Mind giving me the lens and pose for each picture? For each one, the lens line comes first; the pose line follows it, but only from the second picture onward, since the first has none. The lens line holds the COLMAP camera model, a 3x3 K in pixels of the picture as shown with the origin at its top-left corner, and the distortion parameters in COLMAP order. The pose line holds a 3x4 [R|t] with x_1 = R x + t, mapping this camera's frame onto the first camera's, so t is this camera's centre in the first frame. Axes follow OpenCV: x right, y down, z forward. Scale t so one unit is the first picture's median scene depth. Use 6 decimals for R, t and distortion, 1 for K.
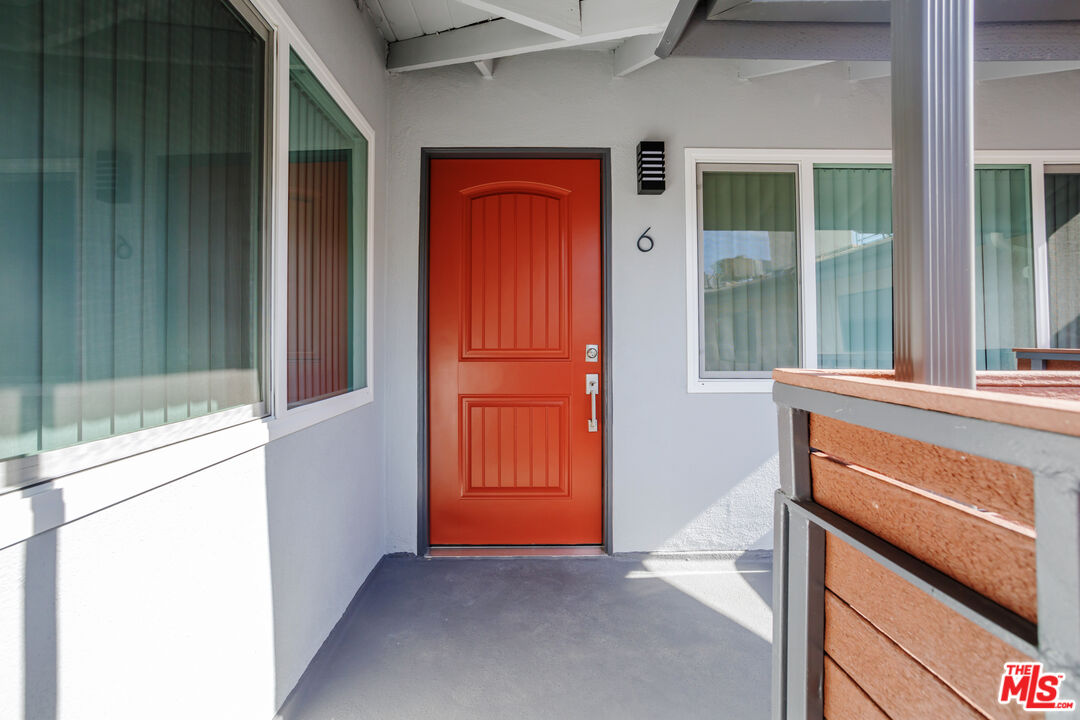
lens RADIAL K [[532.1, 0, 563.8], [0, 532.1, 358.2], [0, 0, 1]] dist [-0.040120, 0.022587]
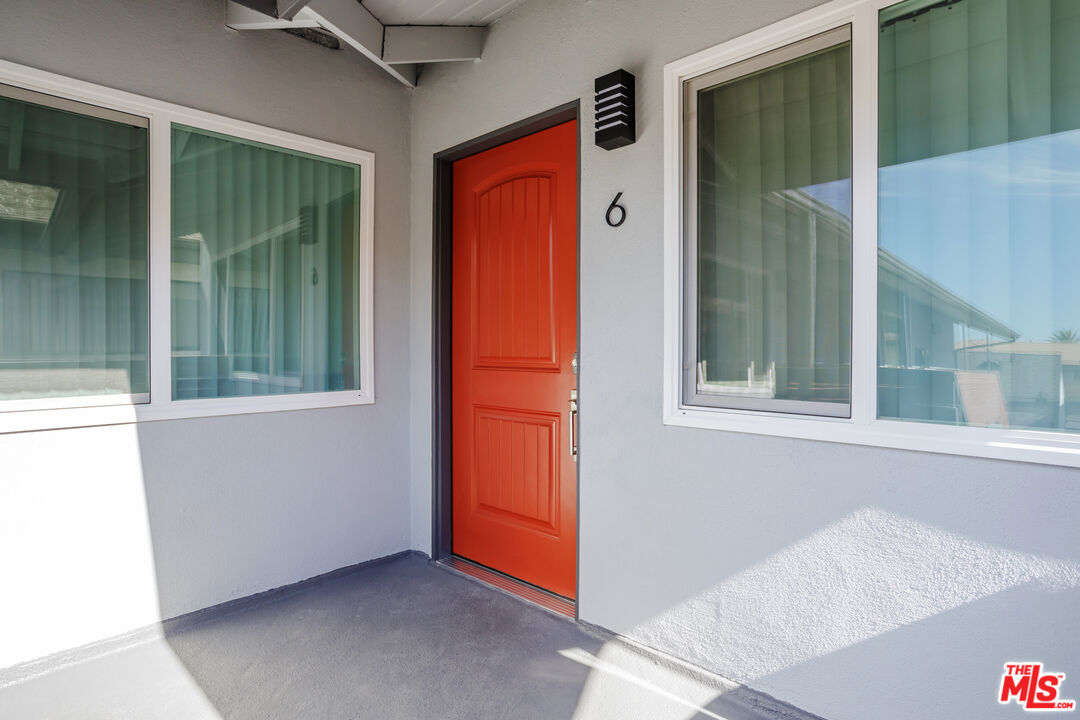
lens RADIAL K [[601.2, 0, 538.8], [0, 601.2, 371.1], [0, 0, 1]] dist [-0.047051, 0.038674]
pose [[0.696792, 0.030531, -0.716623, 0.675876], [-0.018435, 0.999526, 0.024660, -0.019443], [0.717036, -0.003972, 0.697025, 0.344396]]
